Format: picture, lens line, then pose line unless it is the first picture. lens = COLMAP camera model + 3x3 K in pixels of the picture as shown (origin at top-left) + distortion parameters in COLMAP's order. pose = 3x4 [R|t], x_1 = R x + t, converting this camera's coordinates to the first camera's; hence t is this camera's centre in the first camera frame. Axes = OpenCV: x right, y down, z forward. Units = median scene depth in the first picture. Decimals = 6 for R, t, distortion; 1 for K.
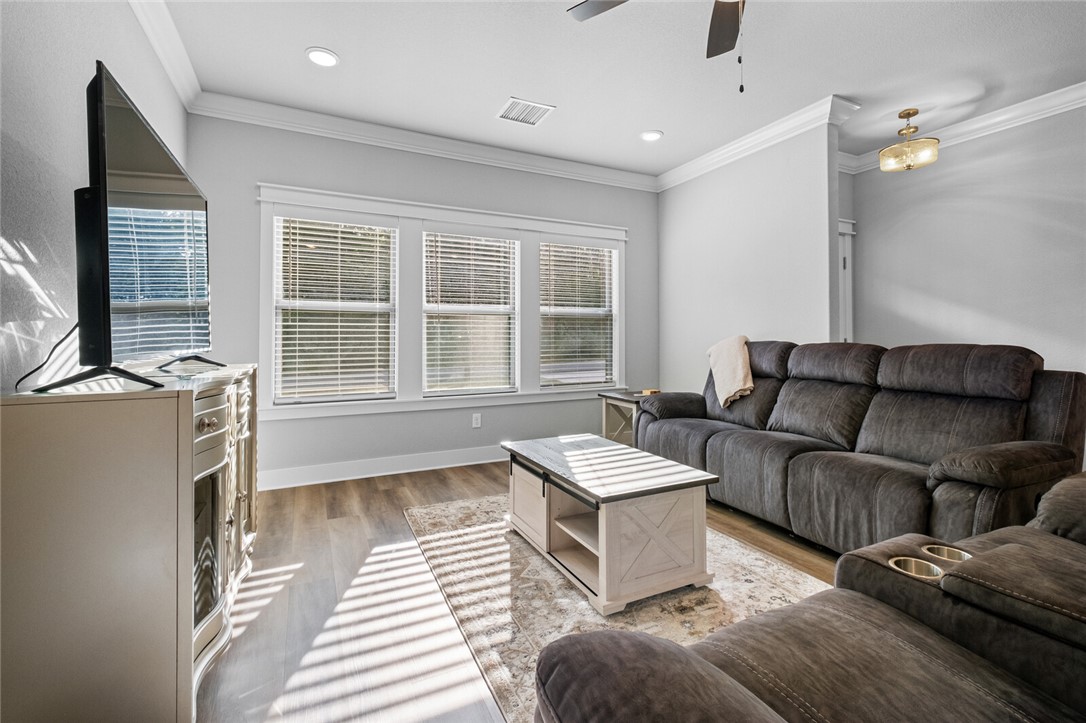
lens RADIAL K [[469.4, 0, 516.7], [0, 469.4, 339.3], [0, 0, 1]] dist [0.007652, -0.000009]
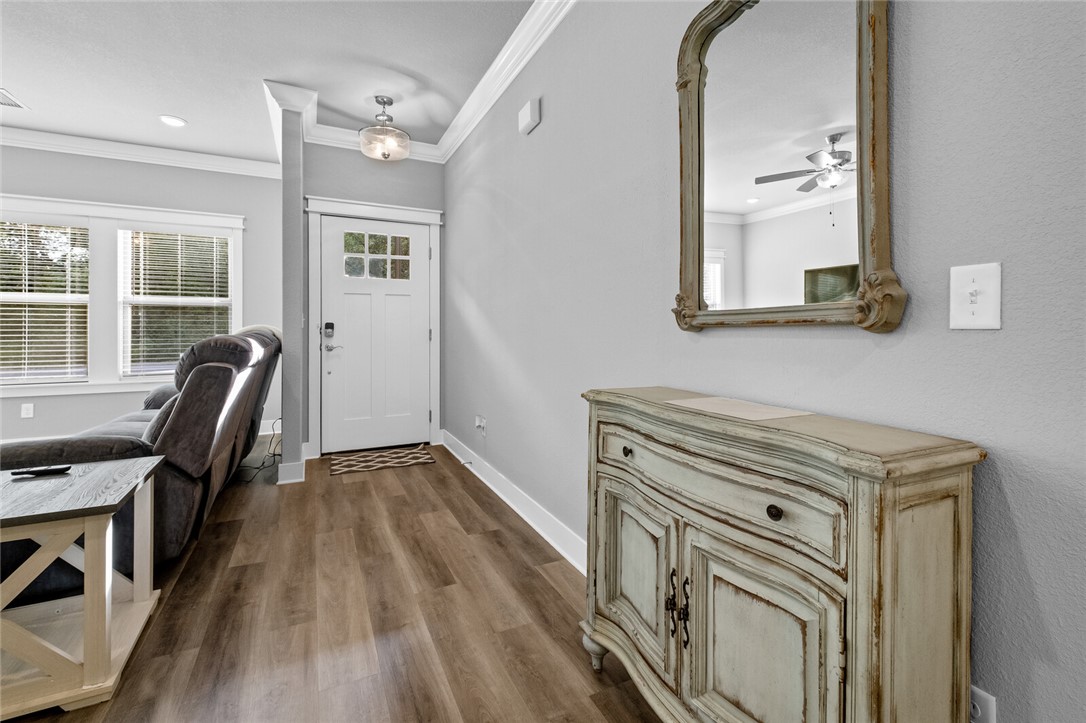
lens RADIAL K [[469.4, 0, 532.5], [0, 469.4, 330.8], [0, 0, 1]] dist [0.007652, -0.000009]
pose [[0.999879, -0.010053, 0.011901, 0.832949], [0.010222, 0.999847, -0.014172, 0.026804], [-0.011757, 0.014292, 0.999829, -0.009852]]
